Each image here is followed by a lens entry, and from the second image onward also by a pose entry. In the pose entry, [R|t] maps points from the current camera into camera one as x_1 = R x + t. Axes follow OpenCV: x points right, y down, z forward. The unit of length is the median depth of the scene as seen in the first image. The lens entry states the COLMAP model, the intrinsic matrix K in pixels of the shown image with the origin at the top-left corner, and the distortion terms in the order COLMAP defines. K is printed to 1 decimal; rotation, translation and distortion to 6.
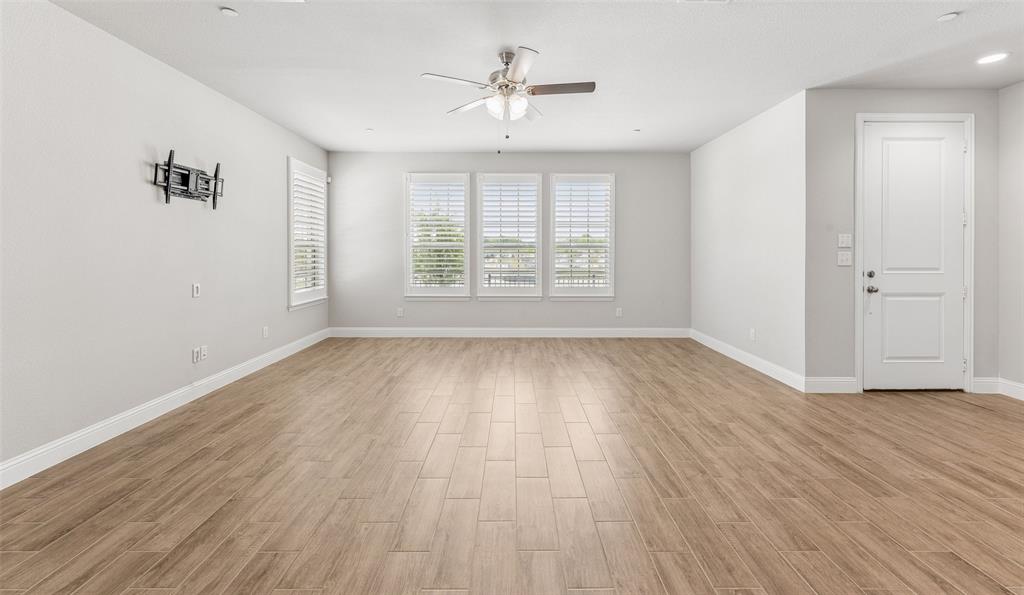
lens RADIAL K [[406.9, 0, 516.3], [0, 406.9, 254.2], [0, 0, 1]] dist [0.001710, -0.000132]
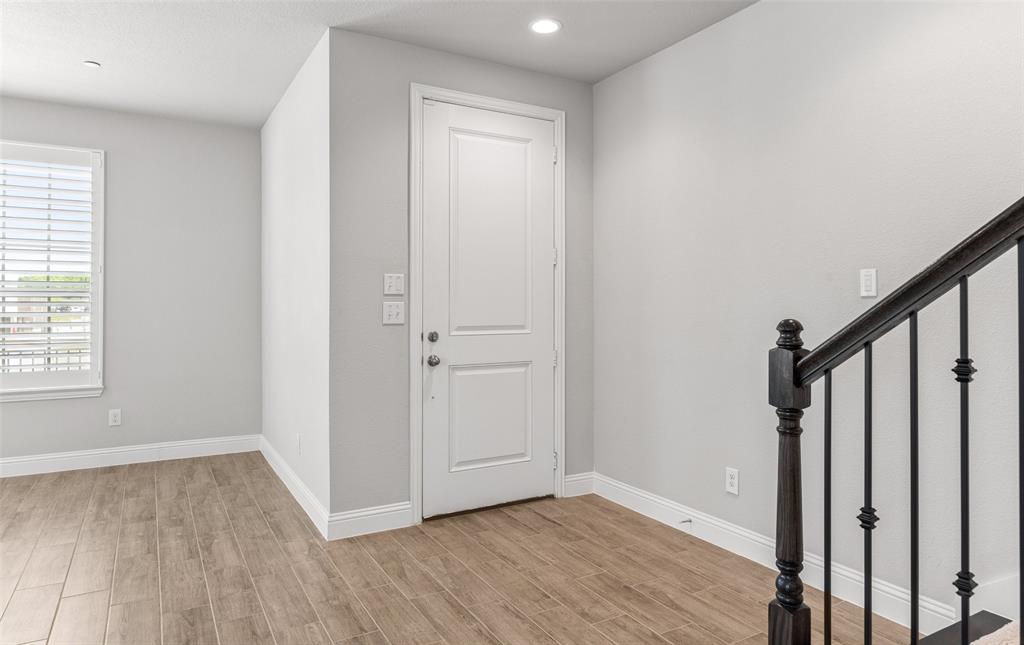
lens RADIAL K [[634.1, 0, 513.7], [0, 634.1, 304.0], [0, 0, 1]] dist [0.002822, 0.000902]
pose [[0.868544, 0.000466, 0.495612, 0.484730], [0.000502, 0.999998, -0.001820, -0.000898], [-0.495612, 0.001830, 0.868542, 0.067886]]
